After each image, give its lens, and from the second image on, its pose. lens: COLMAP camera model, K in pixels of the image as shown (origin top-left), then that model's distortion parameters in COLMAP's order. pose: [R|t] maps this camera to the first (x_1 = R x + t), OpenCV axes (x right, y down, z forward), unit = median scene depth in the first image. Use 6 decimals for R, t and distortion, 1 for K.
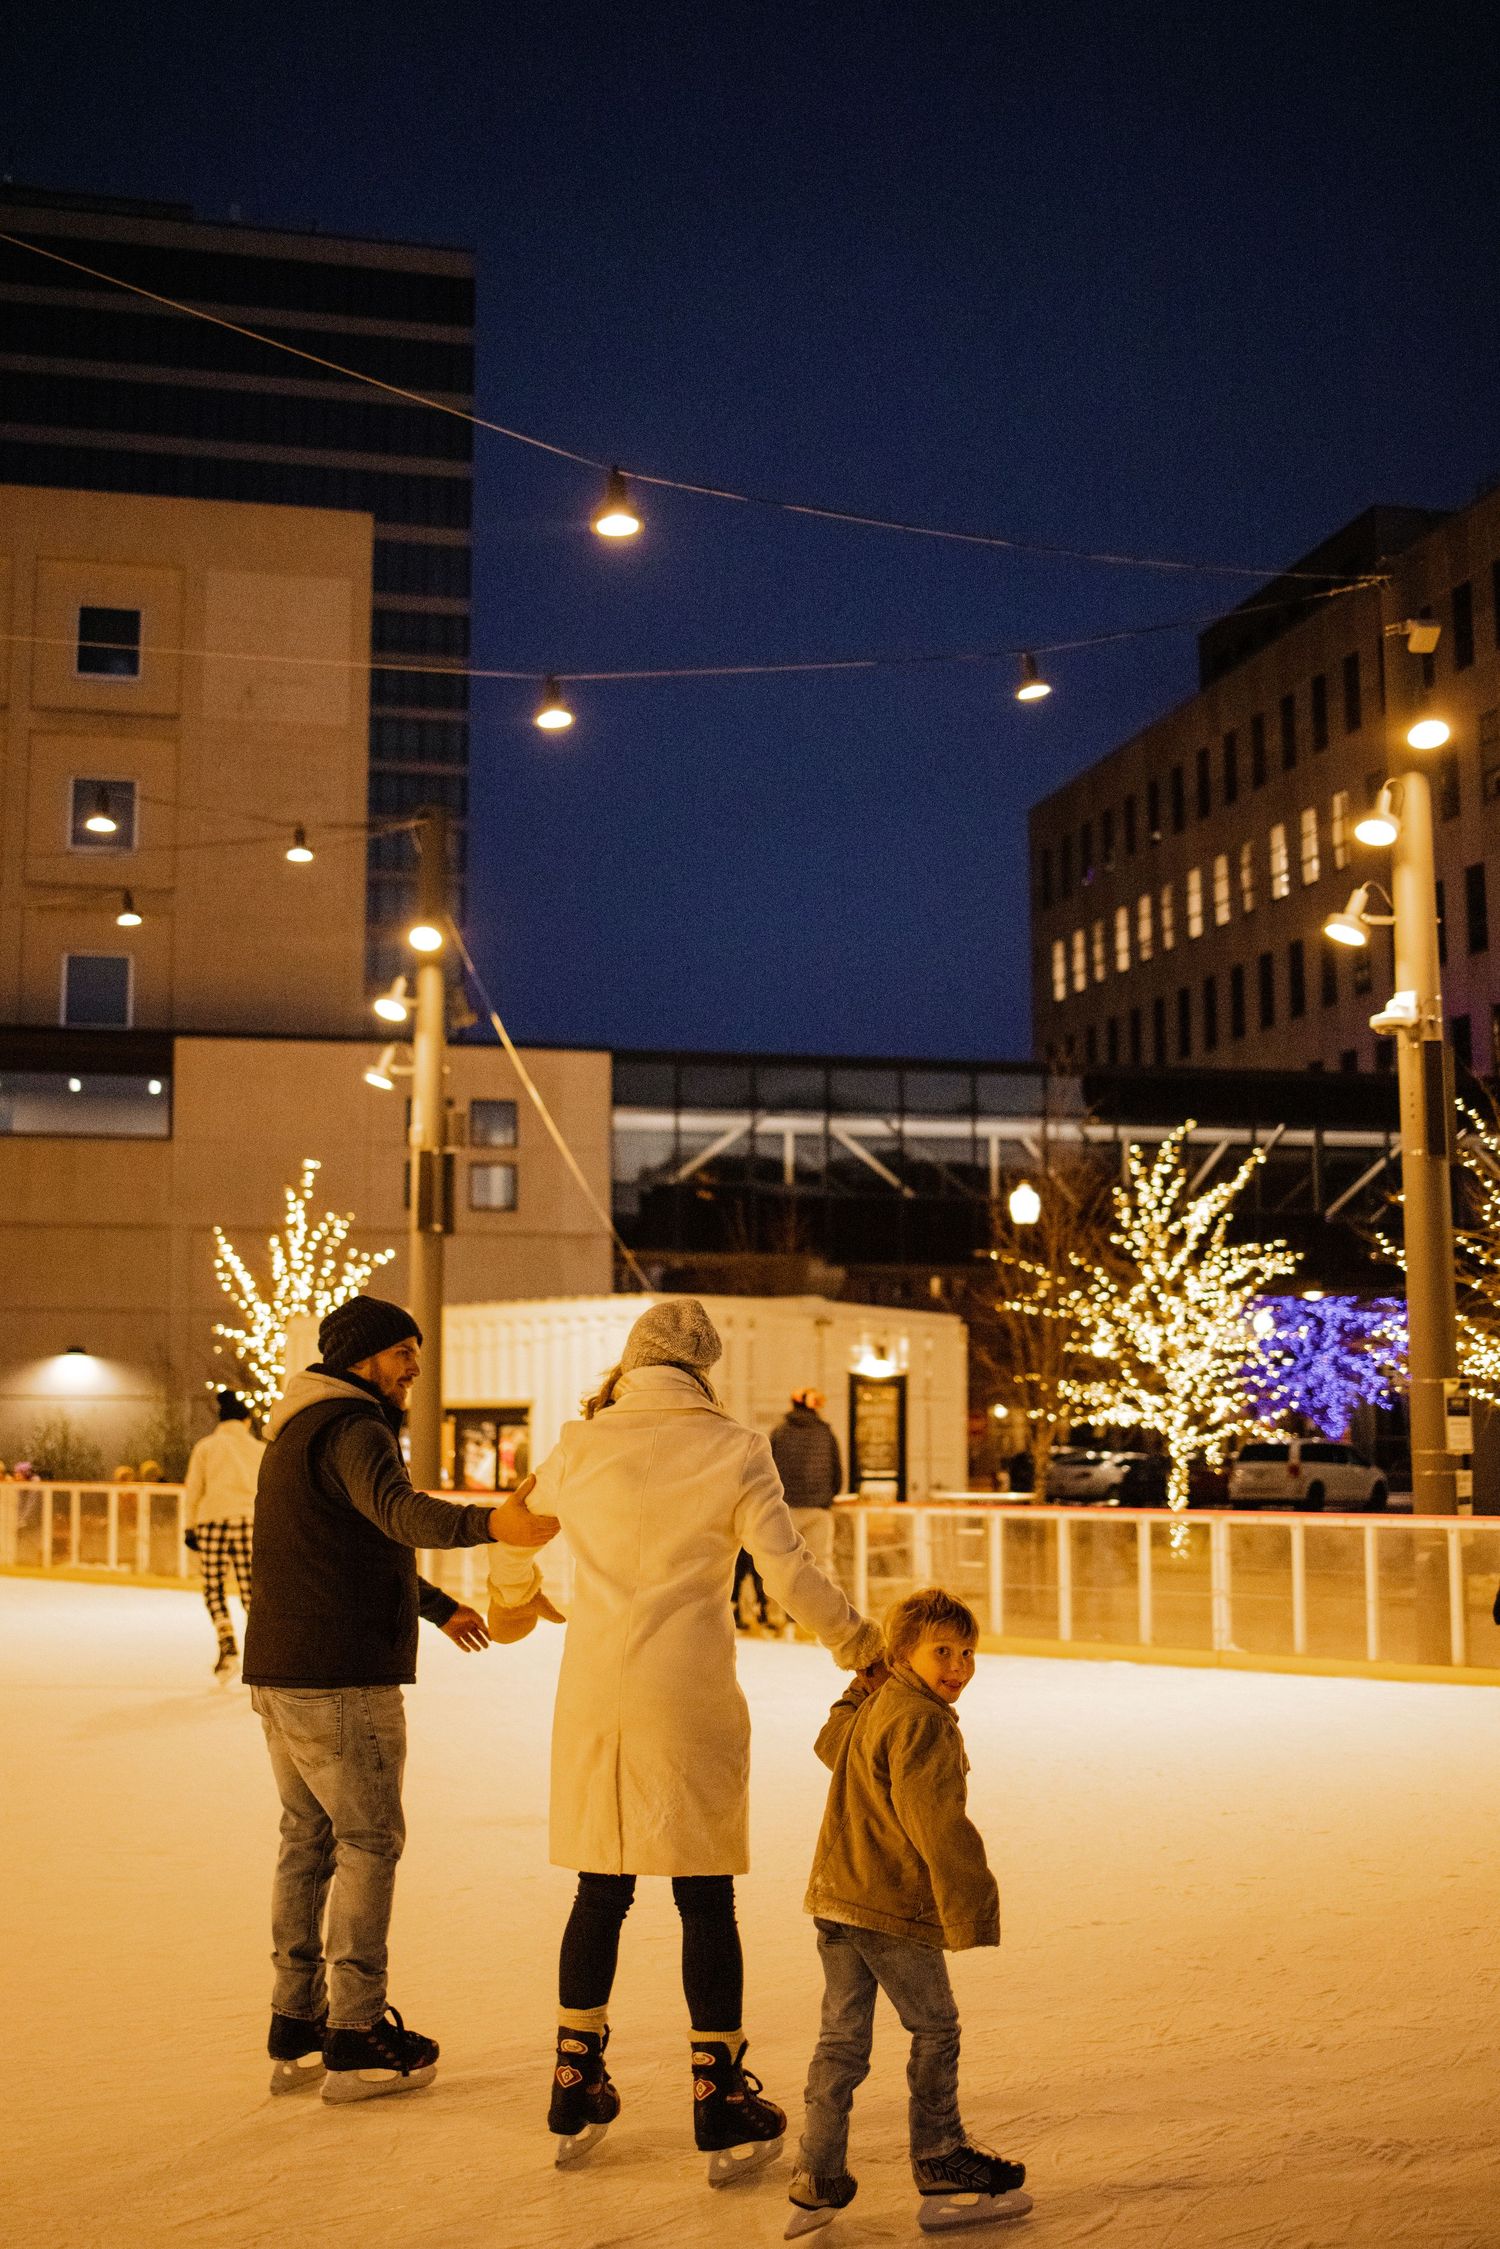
lens RADIAL K [[2660.7, 0, 750.0], [0, 2660.7, 1124.5], [0, 0, 1]] dist [-0.128198, 0.002764]
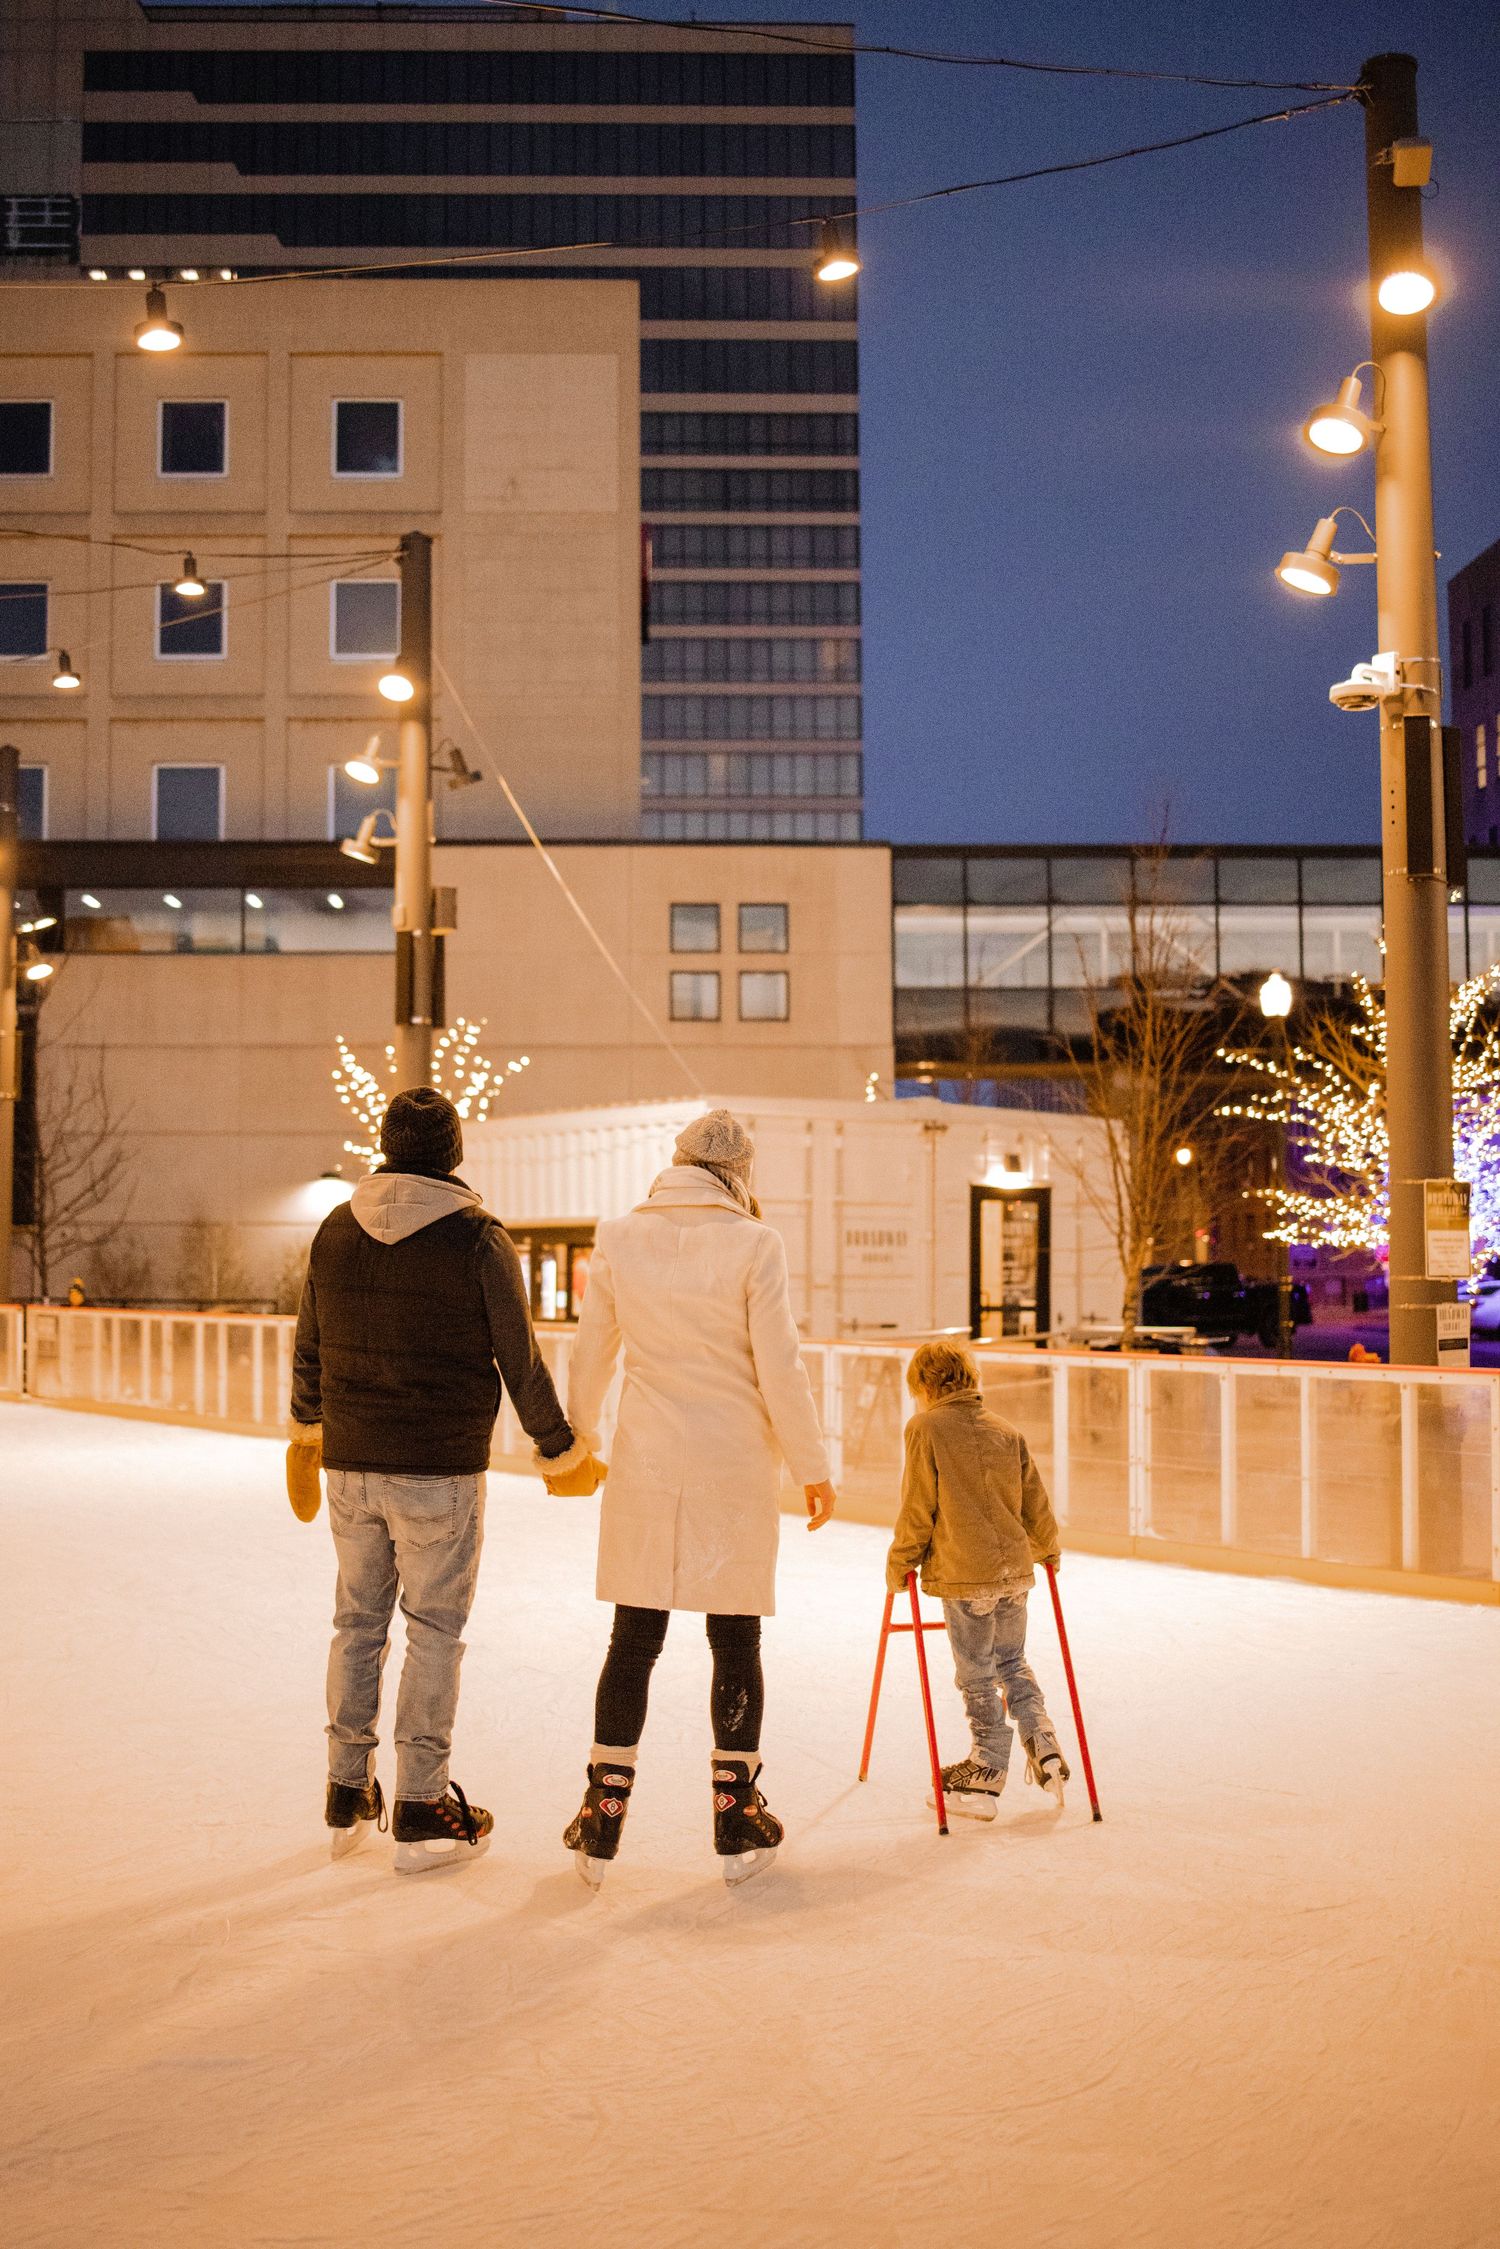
lens RADIAL K [[2577.8, 0, 750.0], [0, 2577.8, 1124.5], [0, 0, 1]] dist [-0.078165, 0.033156]
pose [[0.972178, -0.011486, -0.233963, 0.160245], [0.025754, 0.997983, 0.058020, 0.023092], [0.232825, -0.062431, 0.970513, 0.172224]]
